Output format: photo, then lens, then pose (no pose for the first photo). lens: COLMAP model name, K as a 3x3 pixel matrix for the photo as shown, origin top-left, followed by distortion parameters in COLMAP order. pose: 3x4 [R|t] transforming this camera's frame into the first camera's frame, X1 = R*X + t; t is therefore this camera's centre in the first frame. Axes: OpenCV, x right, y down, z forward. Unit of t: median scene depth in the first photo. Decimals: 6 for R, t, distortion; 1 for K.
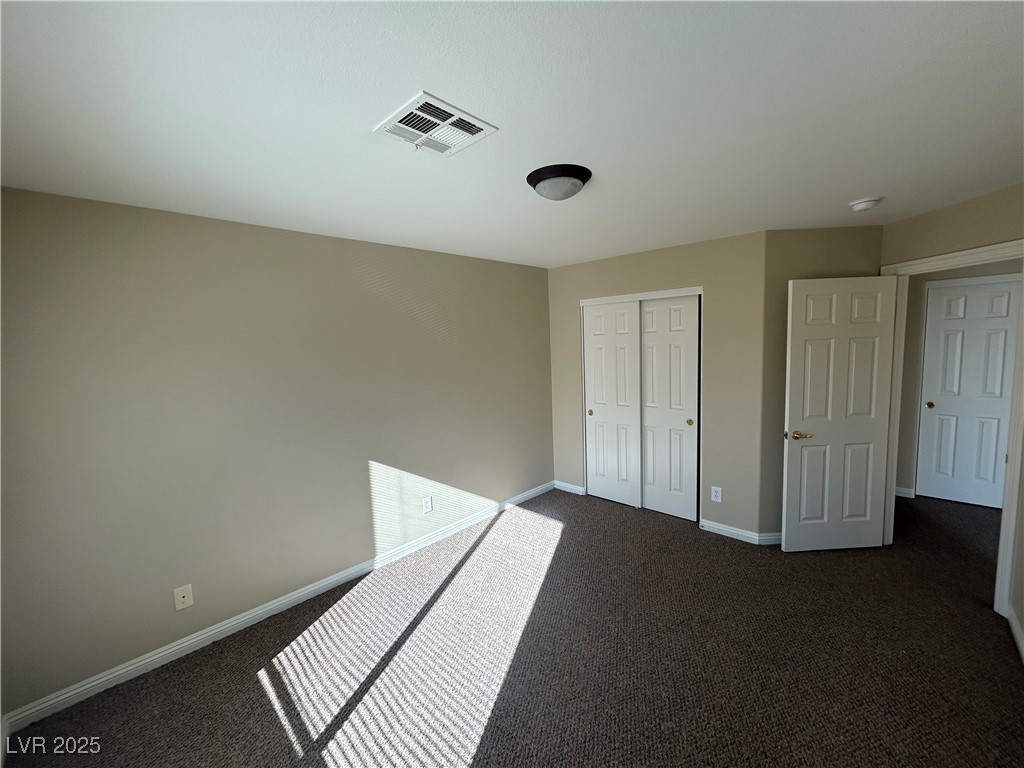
lens RADIAL K [[410.3, 0, 510.9], [0, 410.3, 383.4], [0, 0, 1]] dist [-0.001521, 0.000034]
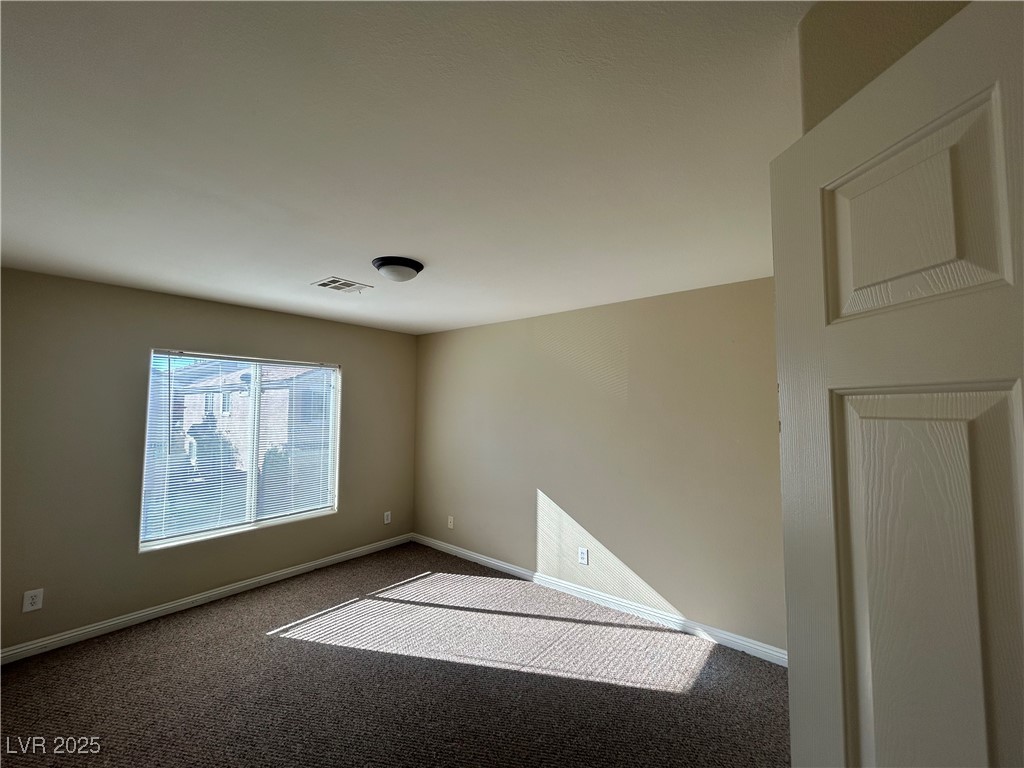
lens RADIAL K [[410.3, 0, 509.6], [0, 410.3, 384.7], [0, 0, 1]] dist [-0.001521, 0.000034]
pose [[0.087796, -0.014148, -0.996038, 0.854459], [-0.111094, 0.993522, -0.023904, -0.079388], [0.989924, 0.112752, 0.085656, 0.762994]]
